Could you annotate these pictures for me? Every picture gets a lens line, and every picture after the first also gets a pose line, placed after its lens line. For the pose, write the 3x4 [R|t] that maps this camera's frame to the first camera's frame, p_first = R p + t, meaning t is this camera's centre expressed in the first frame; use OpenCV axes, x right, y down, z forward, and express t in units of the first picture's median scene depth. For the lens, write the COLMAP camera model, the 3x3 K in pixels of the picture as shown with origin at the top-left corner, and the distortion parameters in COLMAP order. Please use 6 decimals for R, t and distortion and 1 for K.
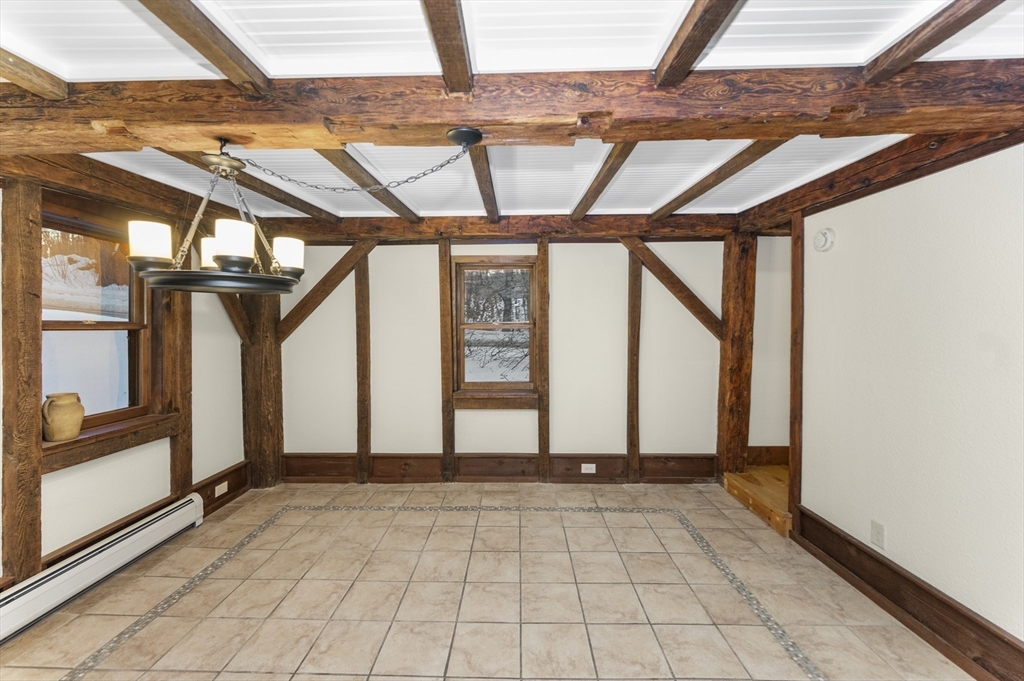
lens RADIAL K [[417.8, 0, 507.4], [0, 417.8, 337.0], [0, 0, 1]] dist [0.000208, 0.000225]
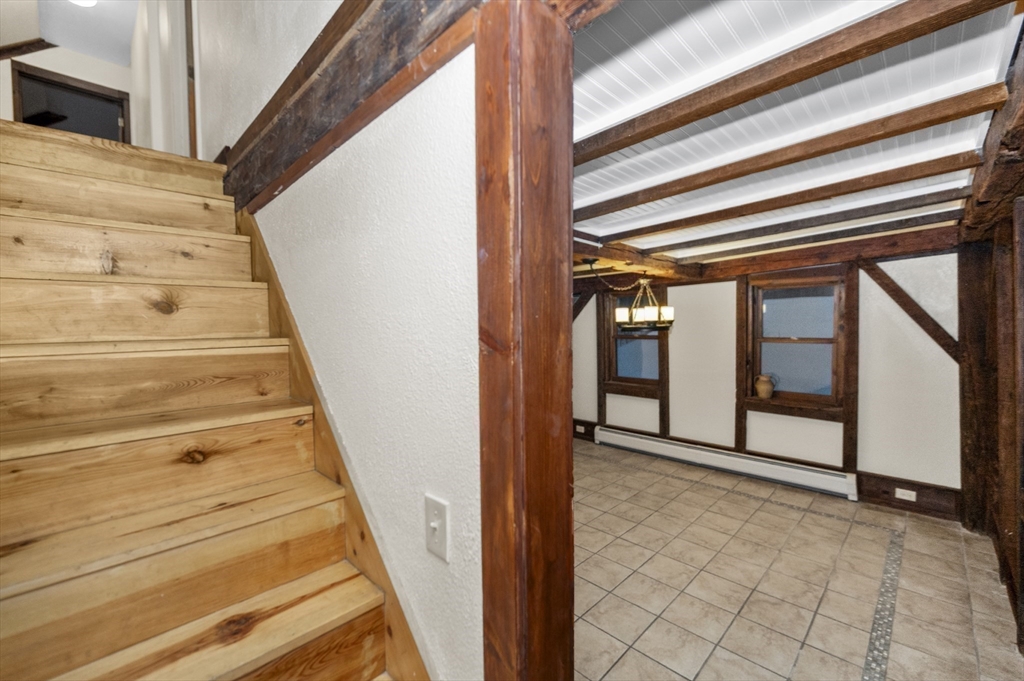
lens RADIAL K [[417.8, 0, 512.1], [0, 417.8, 336.5], [0, 0, 1]] dist [0.000208, 0.000225]
pose [[-0.692940, 0.036034, -0.720095, 0.912038], [0.001825, 0.998835, 0.048226, -0.115218], [0.720993, 0.032104, -0.692198, 1.160034]]
